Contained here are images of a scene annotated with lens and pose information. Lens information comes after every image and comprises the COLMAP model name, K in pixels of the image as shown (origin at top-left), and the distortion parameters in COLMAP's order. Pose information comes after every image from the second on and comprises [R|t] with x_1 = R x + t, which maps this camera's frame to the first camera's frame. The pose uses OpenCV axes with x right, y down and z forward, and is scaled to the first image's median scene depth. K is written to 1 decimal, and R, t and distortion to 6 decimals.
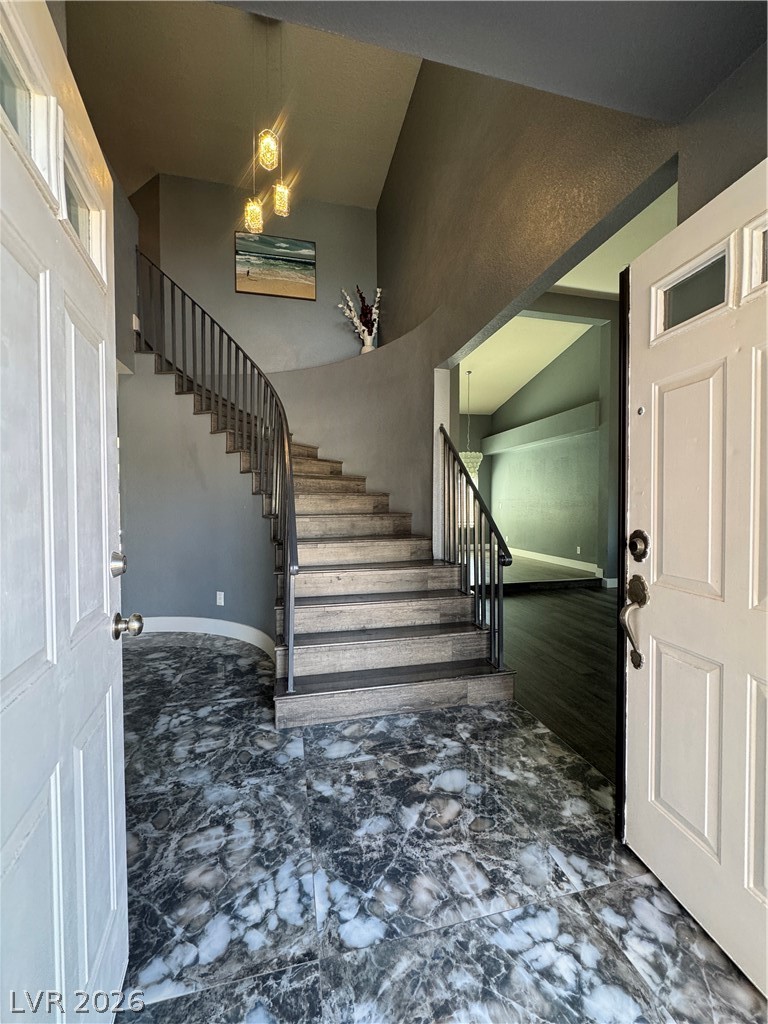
lens RADIAL K [[410.0, 0, 379.0], [0, 410.0, 509.8], [0, 0, 1]] dist [-0.000006, 0.000861]
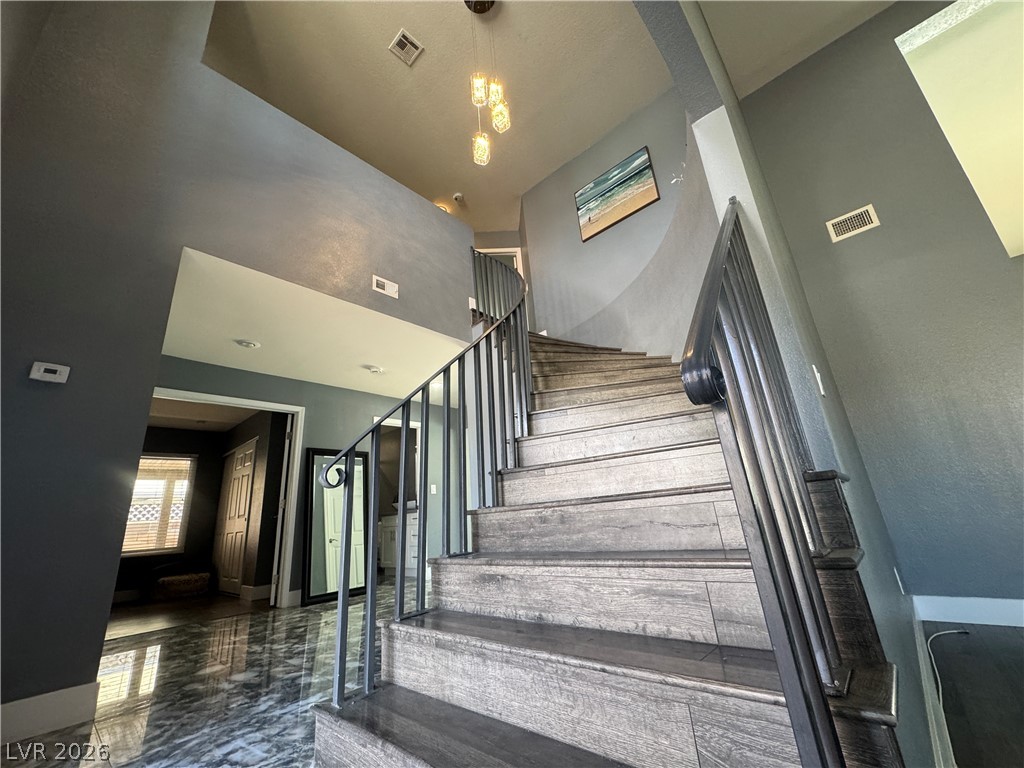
lens RADIAL K [[410.0, 0, 513.3], [0, 410.0, 380.5], [0, 0, 1]] dist [-0.000006, 0.000861]
pose [[0.569141, -0.298479, -0.766152, 0.381930], [0.056732, 0.943821, -0.325552, 0.173188], [0.820281, 0.141820, 0.554100, 0.646345]]
